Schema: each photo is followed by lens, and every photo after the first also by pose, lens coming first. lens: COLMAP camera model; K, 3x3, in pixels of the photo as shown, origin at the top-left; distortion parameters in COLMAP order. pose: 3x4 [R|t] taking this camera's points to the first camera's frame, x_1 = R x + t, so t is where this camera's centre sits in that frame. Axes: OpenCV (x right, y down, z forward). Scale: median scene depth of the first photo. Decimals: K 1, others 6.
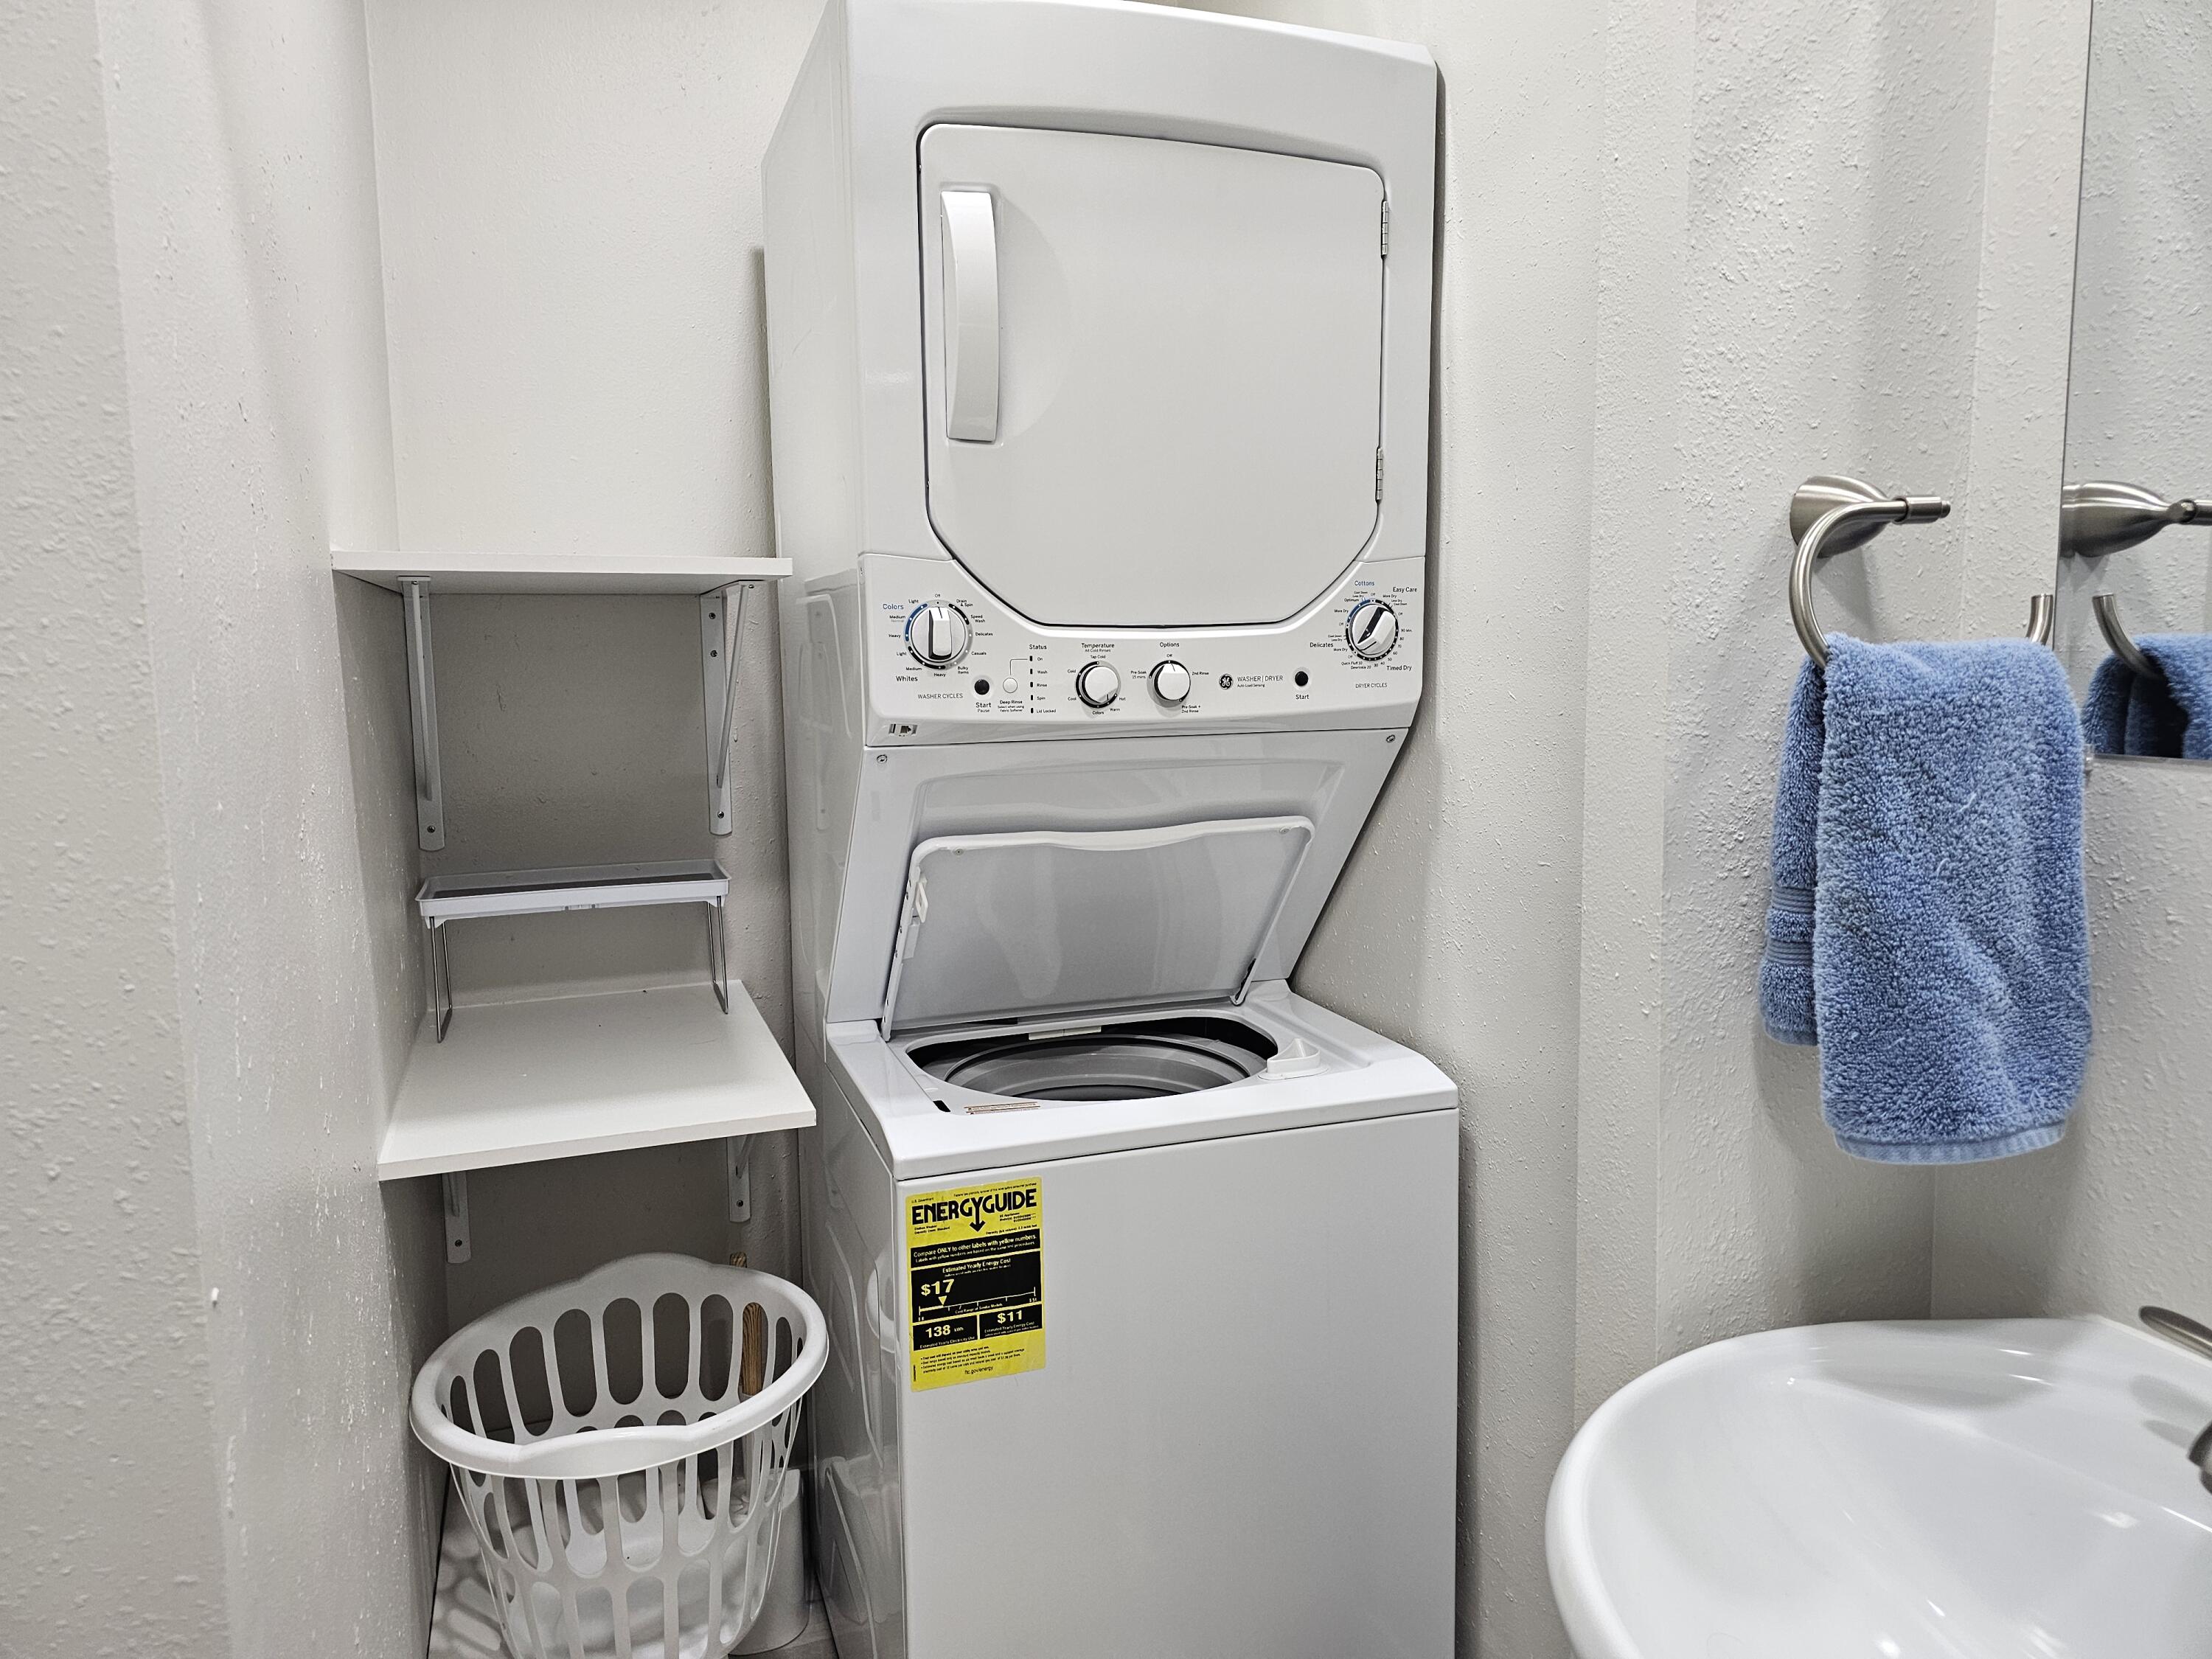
lens RADIAL K [[1483.2, 0, 1097.7], [0, 1483.2, 819.2], [0, 0, 1]] dist [0.060123, -0.048515]
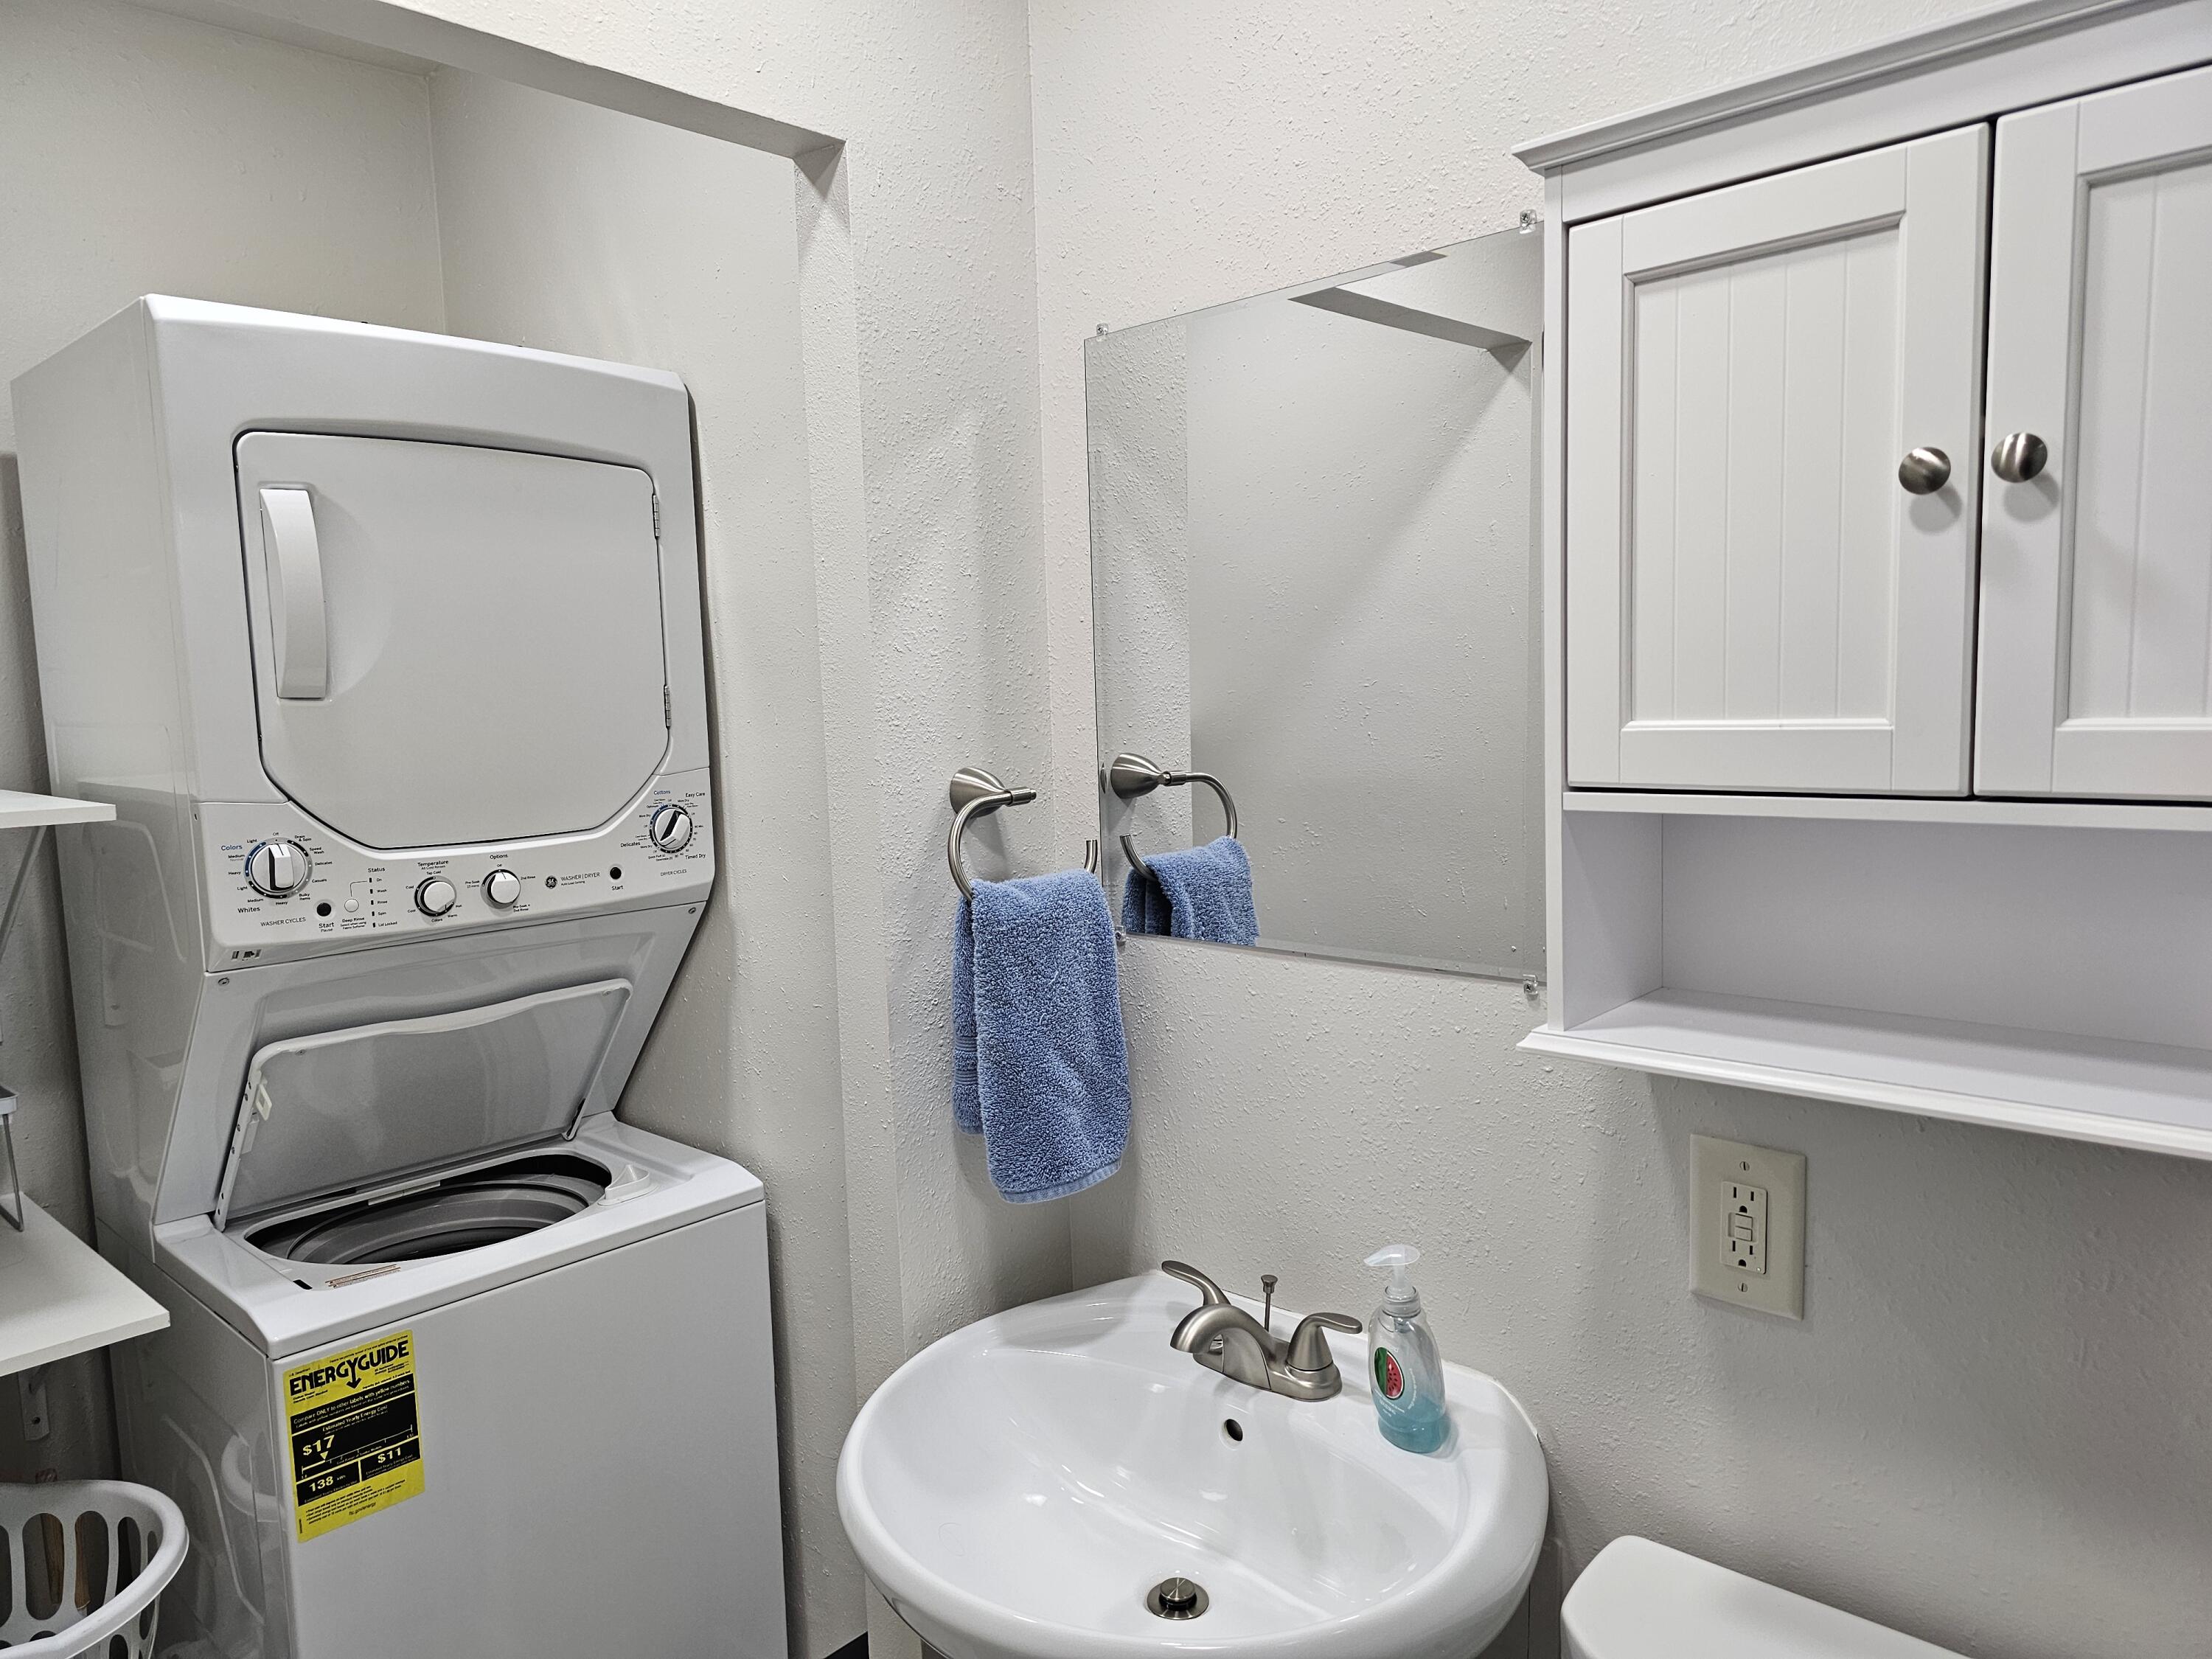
lens RADIAL K [[1483.2, 0, 1109.5], [0, 1483.2, 820.4], [0, 0, 1]] dist [0.060123, -0.048515]
pose [[0.885921, -0.058195, 0.460170, -0.073442], [0.073667, 0.997159, -0.015719, -0.098386], [-0.457948, 0.047825, 0.887692, -0.317184]]
